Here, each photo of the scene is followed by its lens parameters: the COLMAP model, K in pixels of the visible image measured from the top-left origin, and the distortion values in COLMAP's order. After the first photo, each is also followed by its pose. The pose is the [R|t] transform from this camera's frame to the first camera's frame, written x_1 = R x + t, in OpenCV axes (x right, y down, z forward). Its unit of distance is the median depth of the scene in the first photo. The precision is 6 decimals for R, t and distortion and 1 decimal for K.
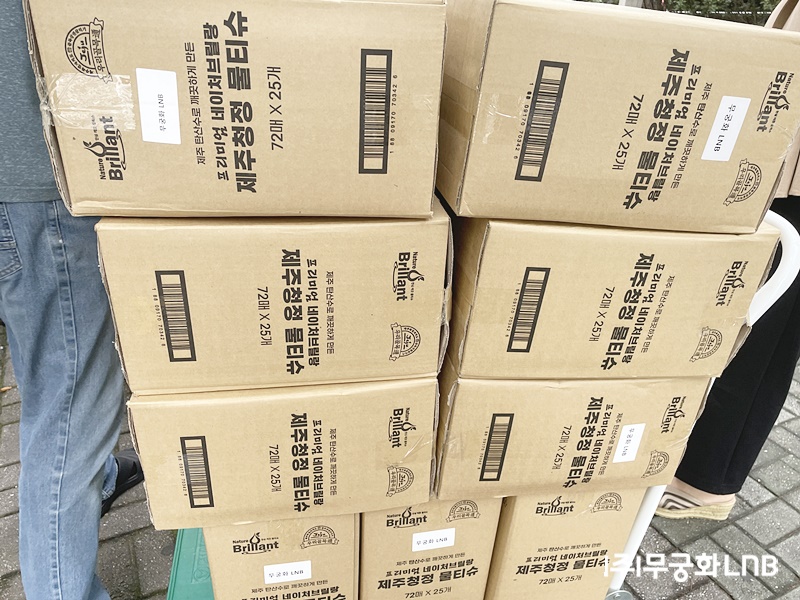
lens RADIAL K [[607.1, 0, 398.6], [0, 607.1, 301.3], [0, 0, 1]] dist [0.089827, -0.114437]
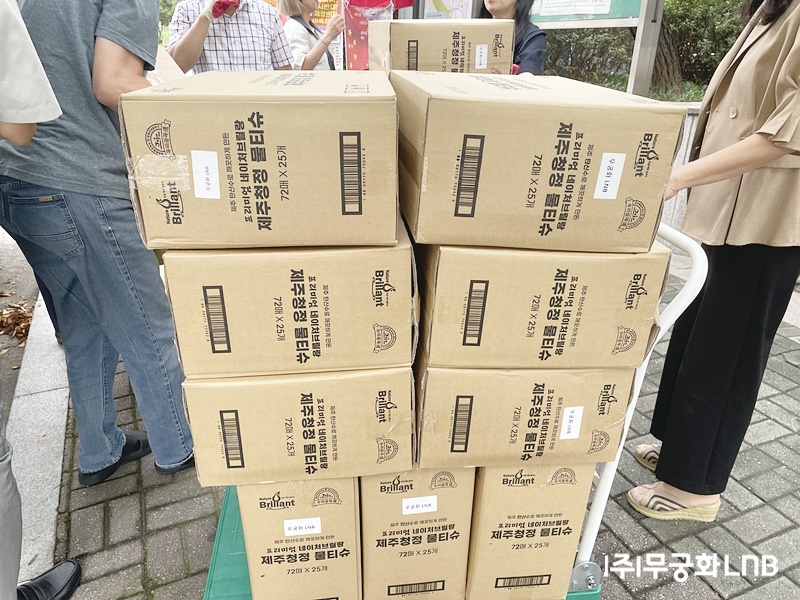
lens RADIAL K [[607.1, 0, 403.5], [0, 607.1, 299.1], [0, 0, 1]] dist [0.089827, -0.114437]
pose [[0.997475, -0.018469, -0.068575, 0.146386], [0.013245, 0.997031, -0.075860, 0.082756], [0.069773, 0.074760, 0.994758, -0.334847]]
